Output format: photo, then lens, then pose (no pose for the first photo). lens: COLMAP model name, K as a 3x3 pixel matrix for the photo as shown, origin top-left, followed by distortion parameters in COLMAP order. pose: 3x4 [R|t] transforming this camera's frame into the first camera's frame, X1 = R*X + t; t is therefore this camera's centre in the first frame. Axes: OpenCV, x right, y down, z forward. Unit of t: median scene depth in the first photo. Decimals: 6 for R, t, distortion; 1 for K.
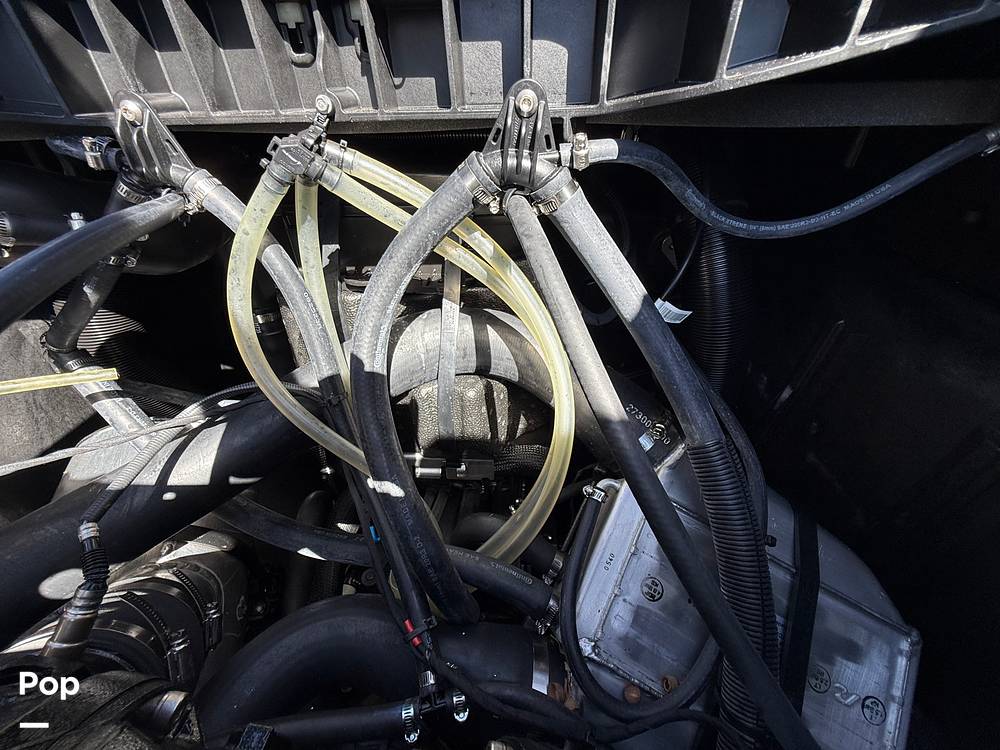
lens RADIAL K [[400.7, 0, 499.5], [0, 400.7, 377.0], [0, 0, 1]] dist [-0.000417, -0.000297]
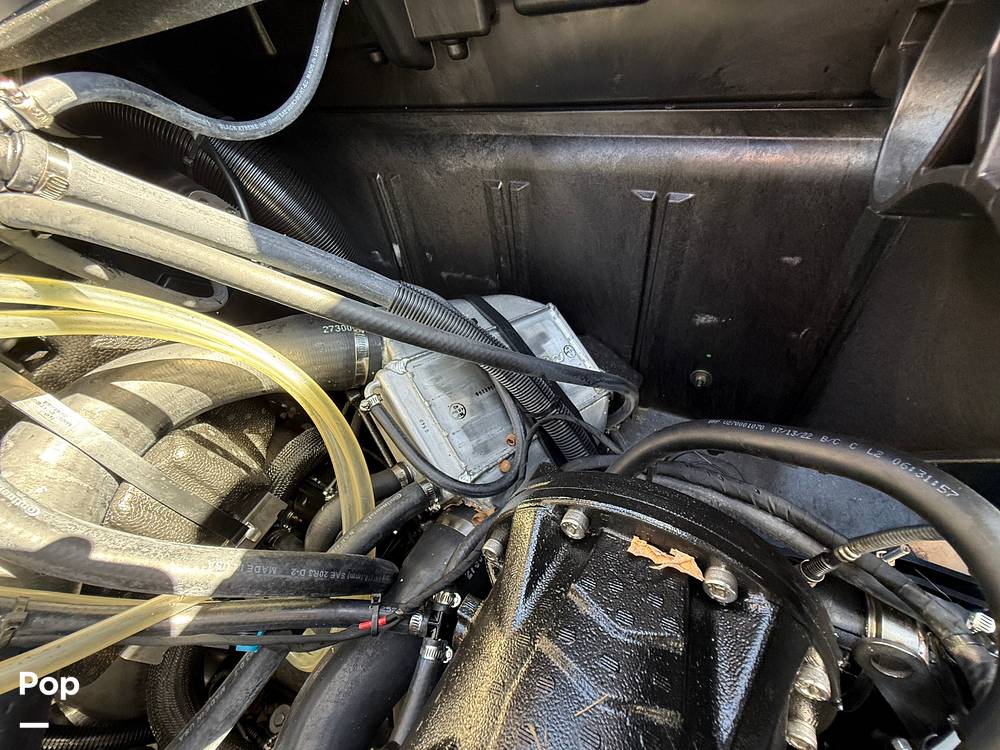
lens RADIAL K [[400.7, 0, 501.4], [0, 400.7, 376.6], [0, 0, 1]] dist [-0.000417, -0.000297]
pose [[0.411520, -0.727423, 0.549097, -0.146711], [0.655359, 0.654862, 0.376378, 0.064005], [-0.633369, 0.204968, 0.746212, -0.039303]]
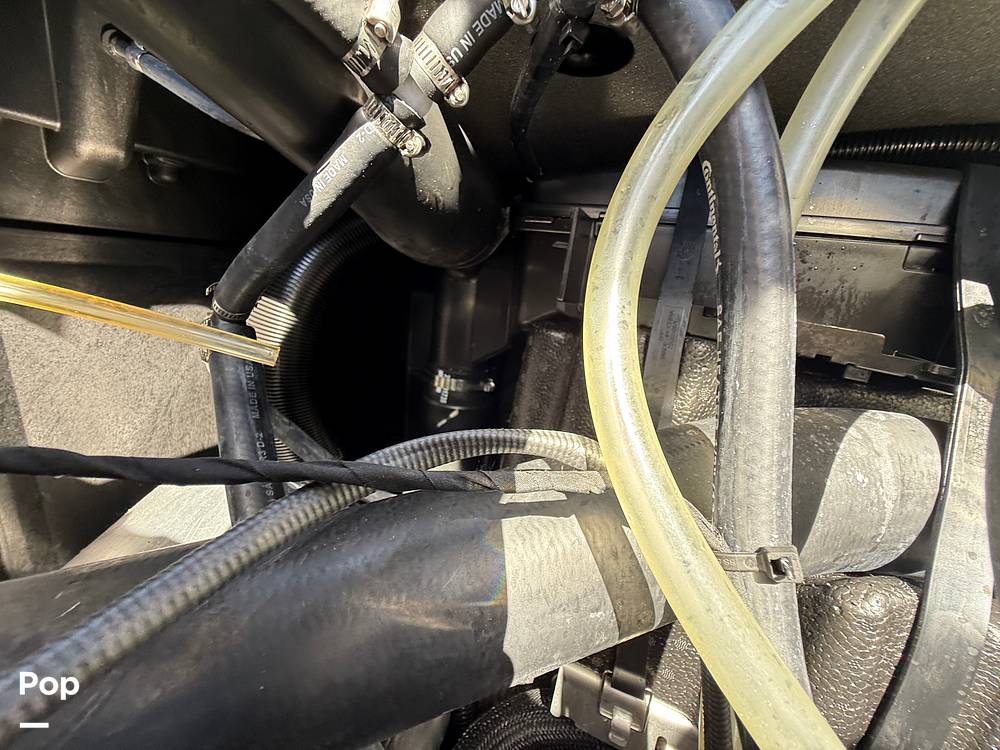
lens RADIAL K [[400.7, 0, 501.8], [0, 400.7, 373.8], [0, 0, 1]] dist [-0.000417, -0.000297]
pose [[0.930214, 0.214730, -0.297646, -0.526446], [-0.310132, 0.893563, -0.324595, 0.087201], [0.196265, 0.394253, 0.897800, 0.614512]]
